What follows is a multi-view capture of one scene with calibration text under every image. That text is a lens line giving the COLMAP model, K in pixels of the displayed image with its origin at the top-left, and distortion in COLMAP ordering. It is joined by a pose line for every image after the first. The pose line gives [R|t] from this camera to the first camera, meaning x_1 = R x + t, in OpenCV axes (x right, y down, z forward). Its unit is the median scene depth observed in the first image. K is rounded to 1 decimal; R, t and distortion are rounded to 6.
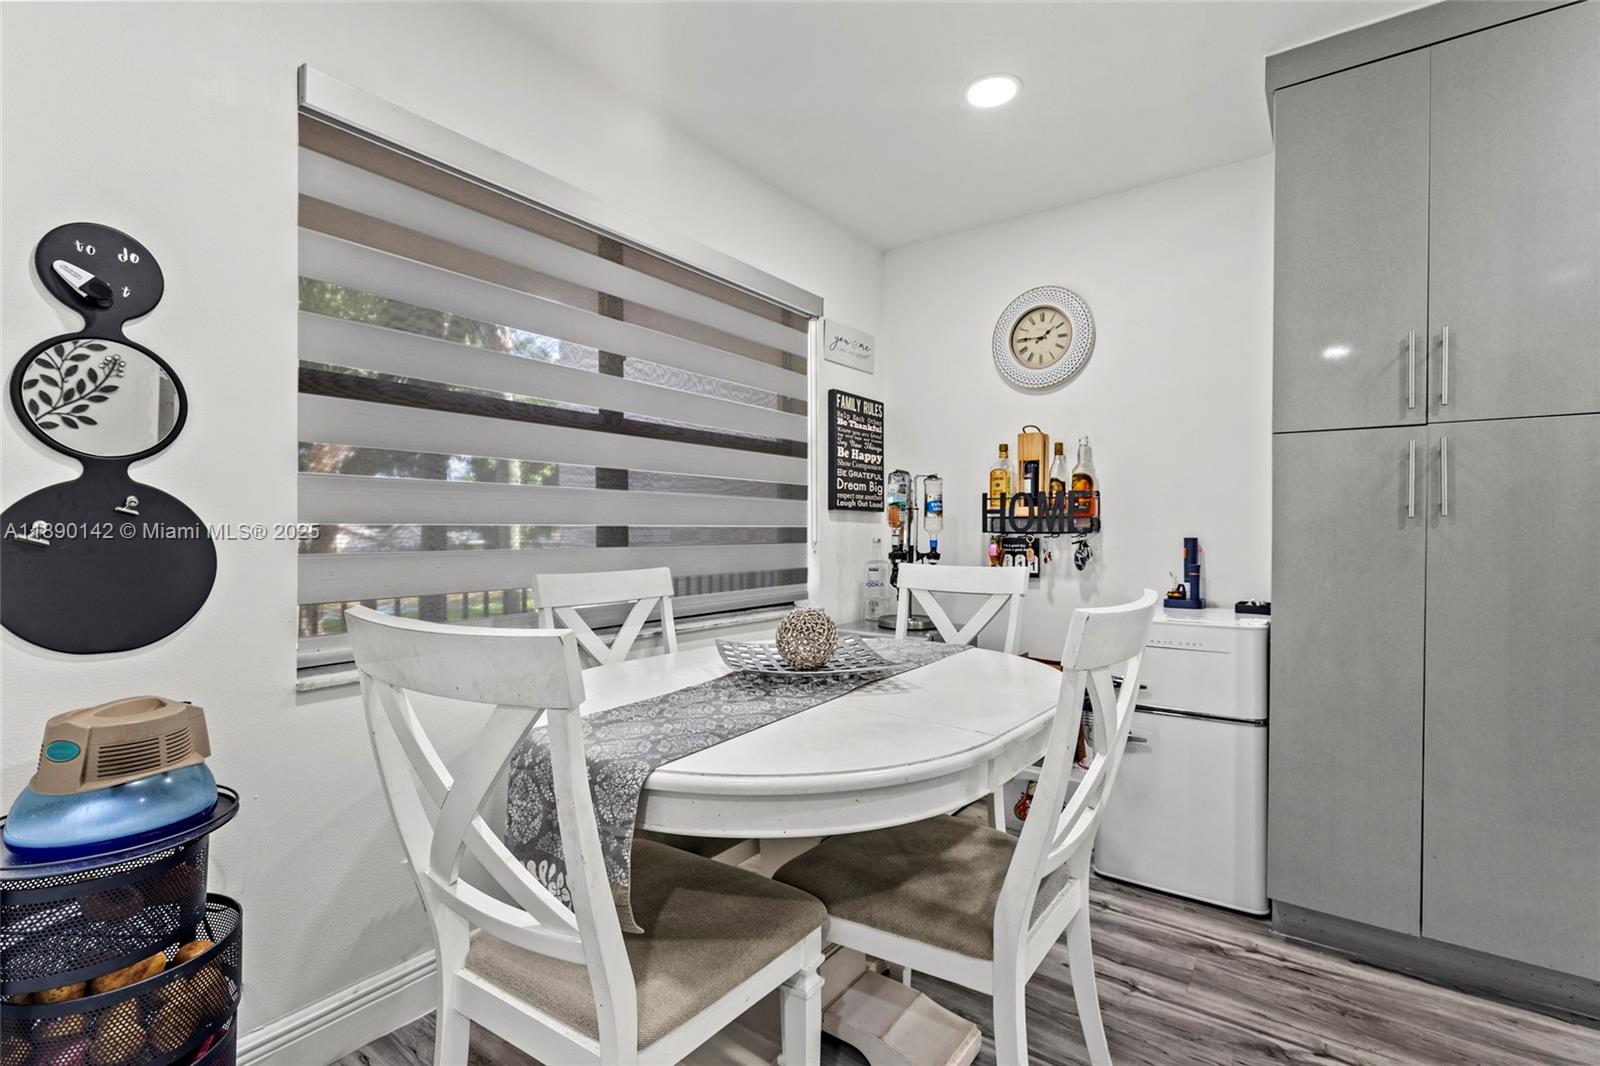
lens RADIAL K [[722.0, 0, 826.5], [0, 722.0, 524.4], [0, 0, 1]] dist [-0.000129, -0.001390]
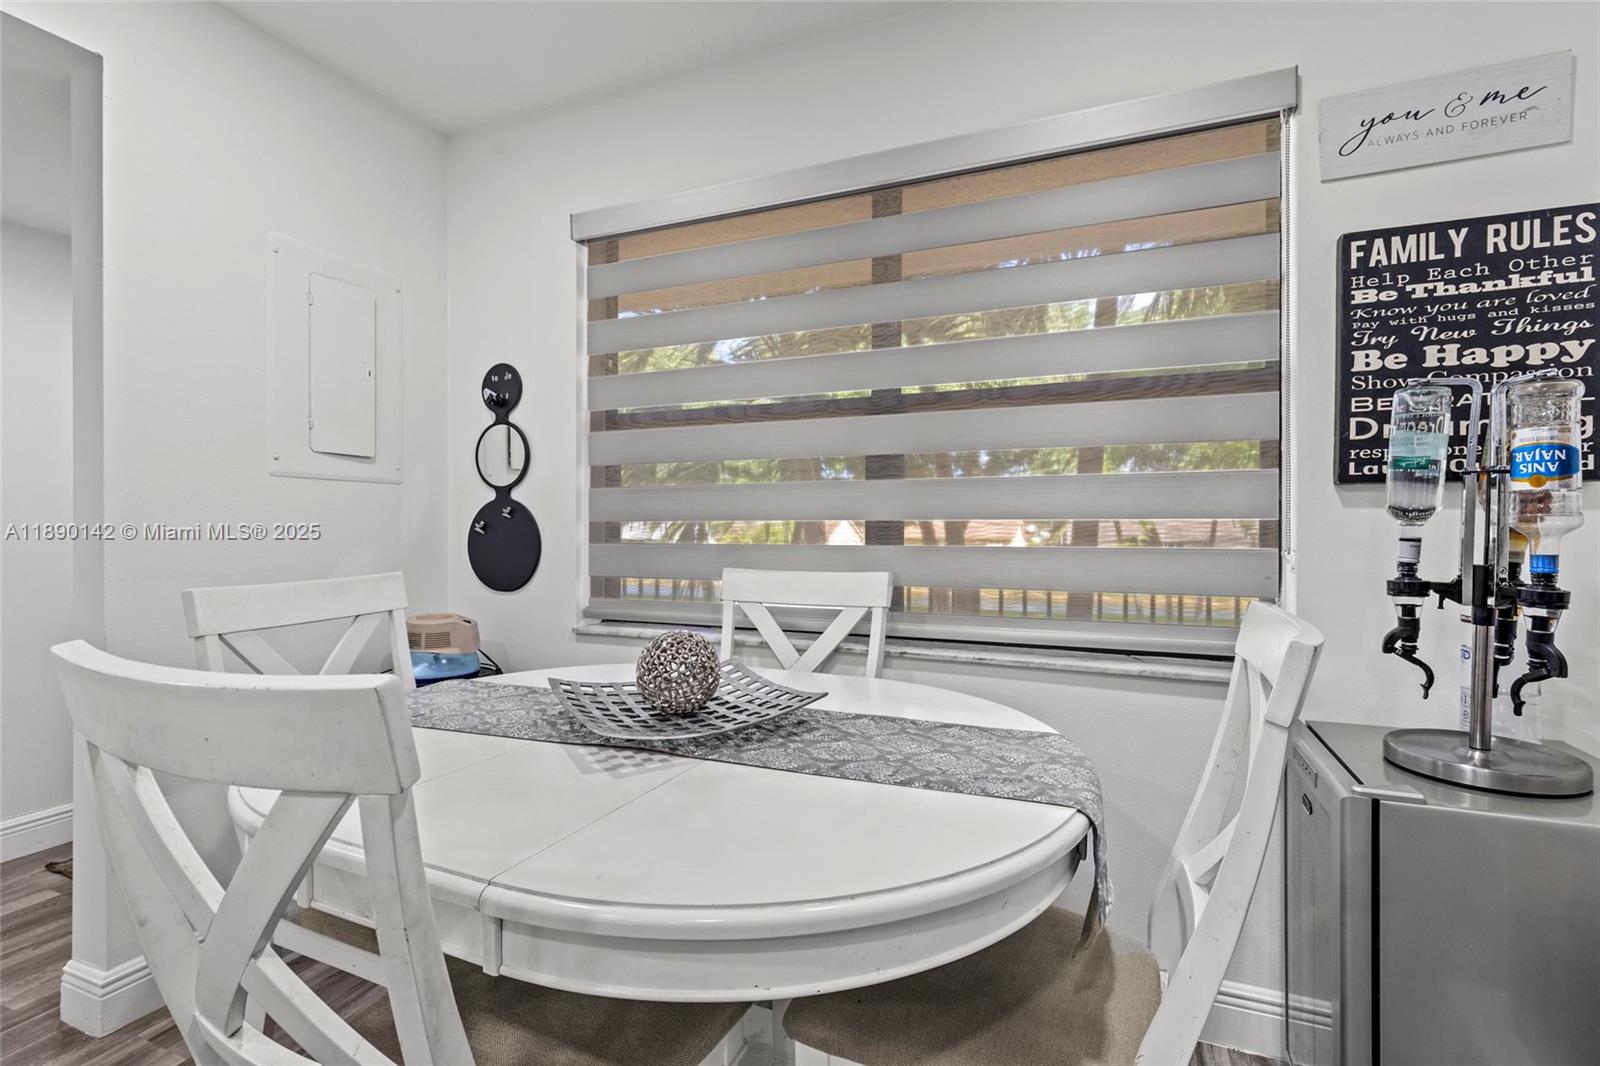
lens RADIAL K [[722.0, 0, 839.2], [0, 722.0, 528.0], [0, 0, 1]] dist [-0.000129, -0.001390]
pose [[0.229590, 0.000090, -0.973288, 0.403183], [0.005658, 0.999983, 0.001427, 0.006401], [0.973271, -0.005835, 0.229585, 0.559050]]
